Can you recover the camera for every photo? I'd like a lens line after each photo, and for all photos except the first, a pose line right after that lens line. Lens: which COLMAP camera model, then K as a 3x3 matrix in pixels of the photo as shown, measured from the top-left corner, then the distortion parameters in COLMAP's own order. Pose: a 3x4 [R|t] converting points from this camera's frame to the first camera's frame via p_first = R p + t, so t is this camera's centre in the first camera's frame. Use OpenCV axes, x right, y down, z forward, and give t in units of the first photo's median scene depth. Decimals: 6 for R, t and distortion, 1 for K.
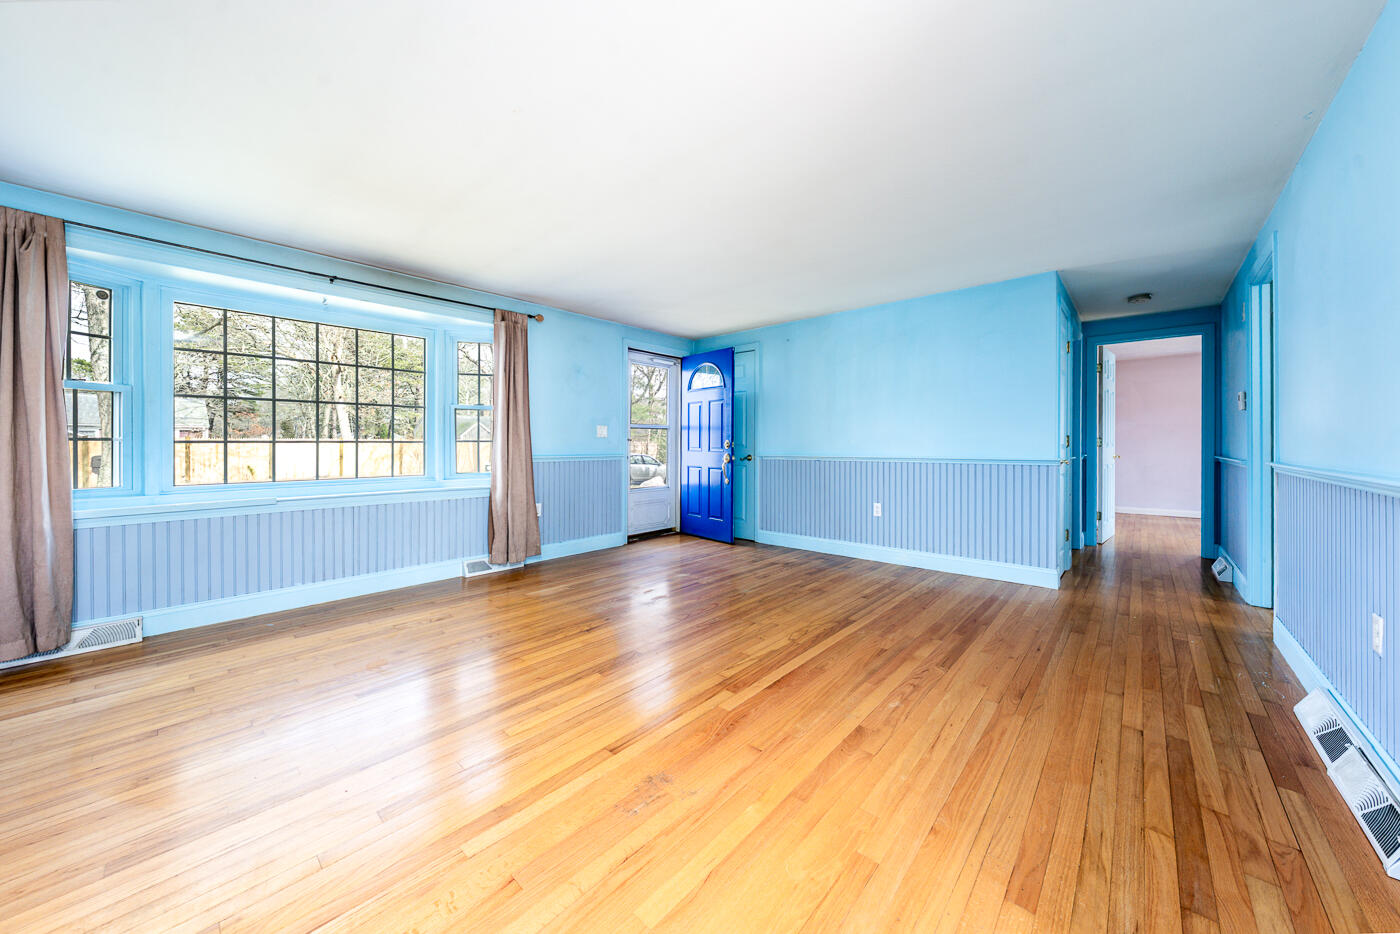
lens RADIAL K [[484.9, 0, 690.4], [0, 484.9, 446.7], [0, 0, 1]] dist [-0.000720, -0.000018]
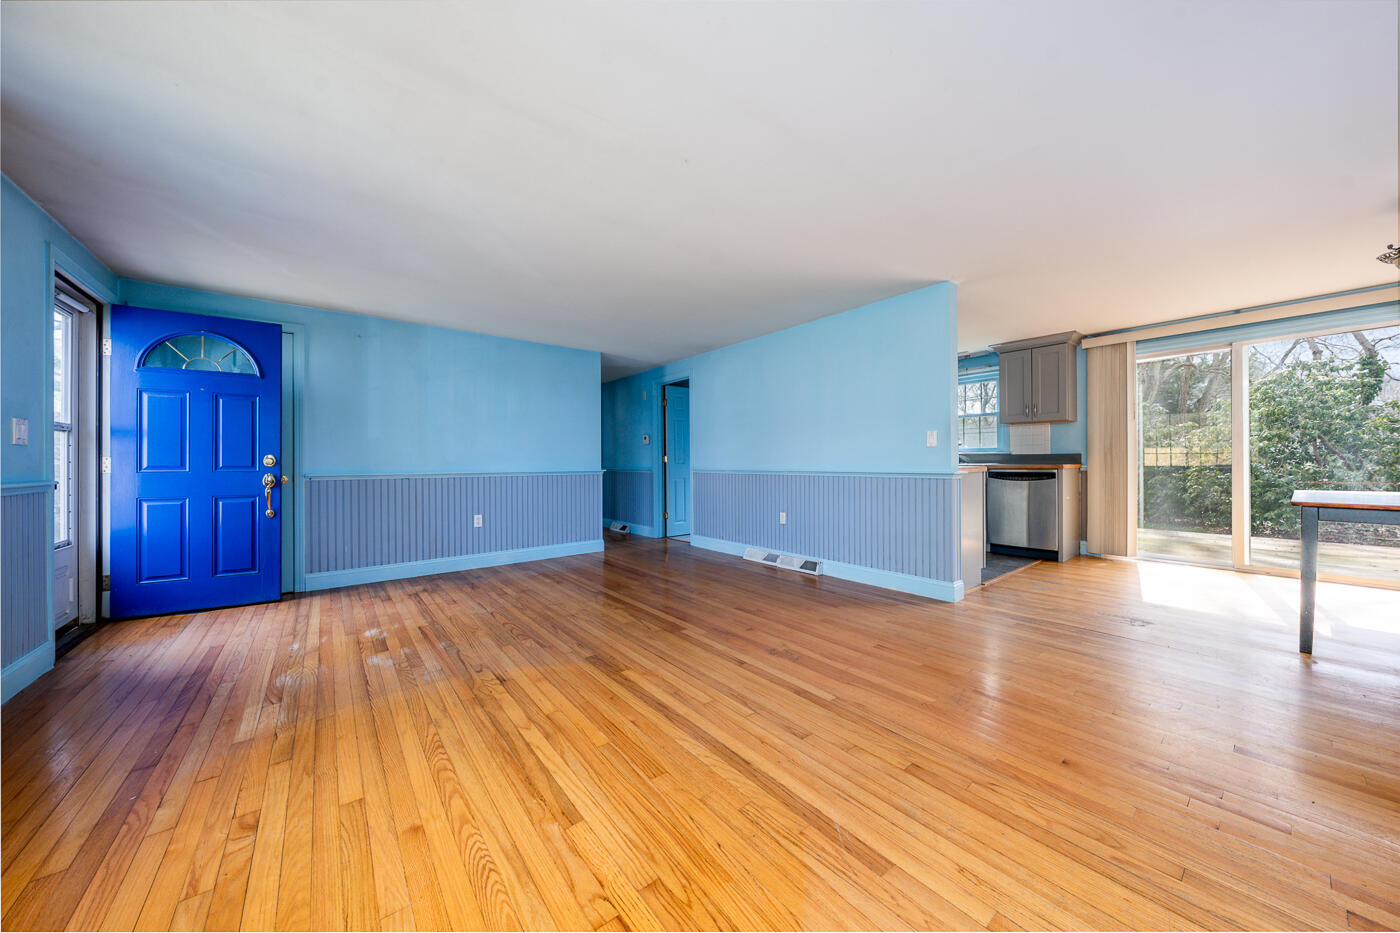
lens RADIAL K [[484.9, 0, 704.2], [0, 484.9, 463.0], [0, 0, 1]] dist [-0.000720, -0.000018]
pose [[0.150792, 0.000632, 0.988565, -0.949507], [0.007970, 0.999967, -0.001855, 0.008505], [-0.988533, 0.008158, 0.150782, 0.511044]]
